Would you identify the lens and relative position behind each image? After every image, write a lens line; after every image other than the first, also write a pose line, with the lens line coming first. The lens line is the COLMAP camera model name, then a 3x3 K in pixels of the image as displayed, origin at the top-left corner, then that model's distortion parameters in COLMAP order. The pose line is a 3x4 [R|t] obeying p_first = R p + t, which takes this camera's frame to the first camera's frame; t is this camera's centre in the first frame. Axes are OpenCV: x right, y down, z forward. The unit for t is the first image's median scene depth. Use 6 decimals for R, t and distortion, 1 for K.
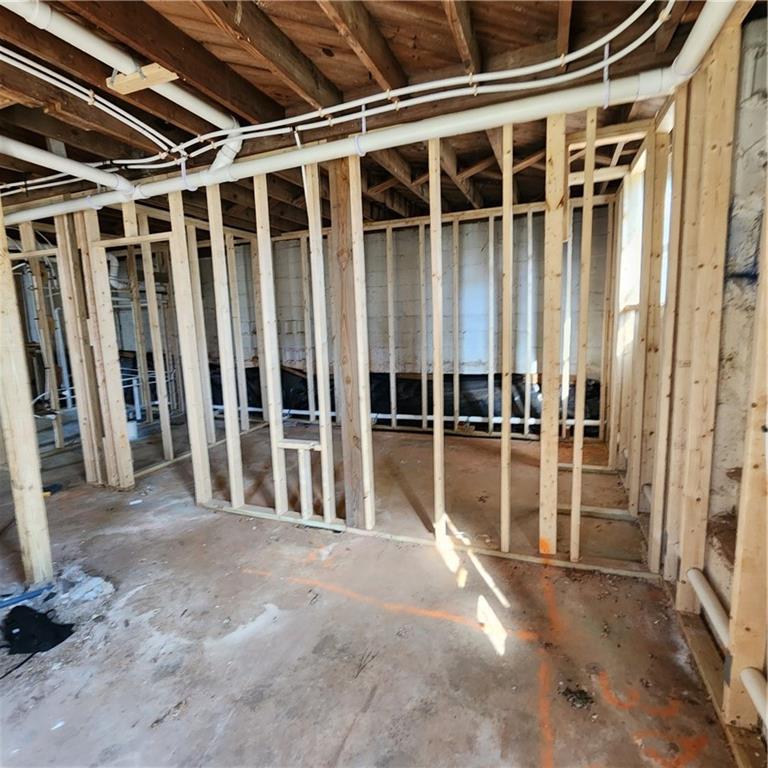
lens RADIAL K [[428.5, 0, 382.9], [0, 428.5, 373.0], [0, 0, 1]] dist [-0.002088, 0.000628]
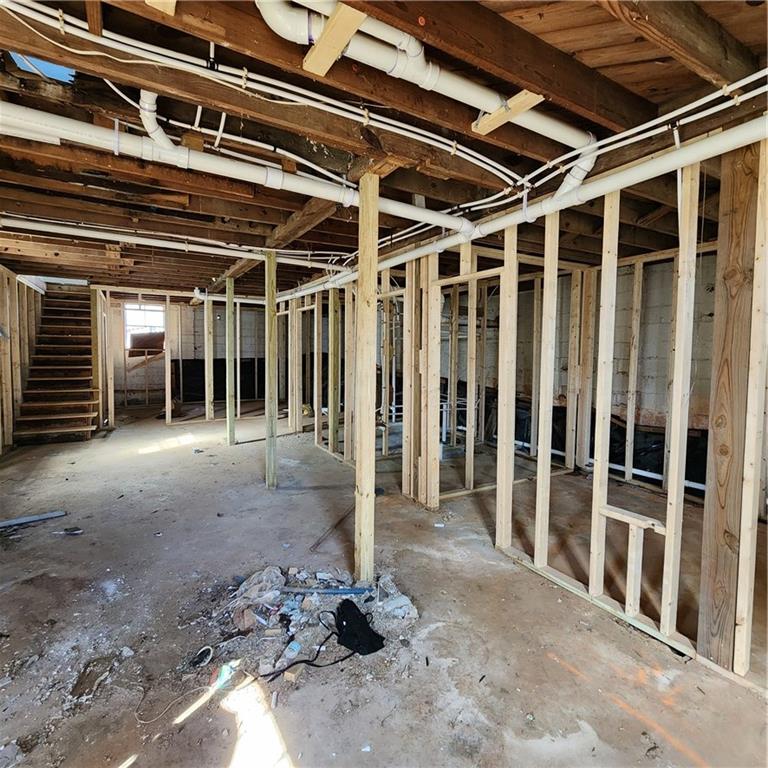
lens RADIAL K [[425.3, 0, 380.3], [0, 425.3, 376.3], [0, 0, 1]] dist [-0.002136, 0.000317]
pose [[0.783866, 0.076236, -0.616232, -0.096436], [-0.116663, 0.992842, -0.025571, -0.019614], [0.609872, 0.091936, 0.787150, 0.077193]]
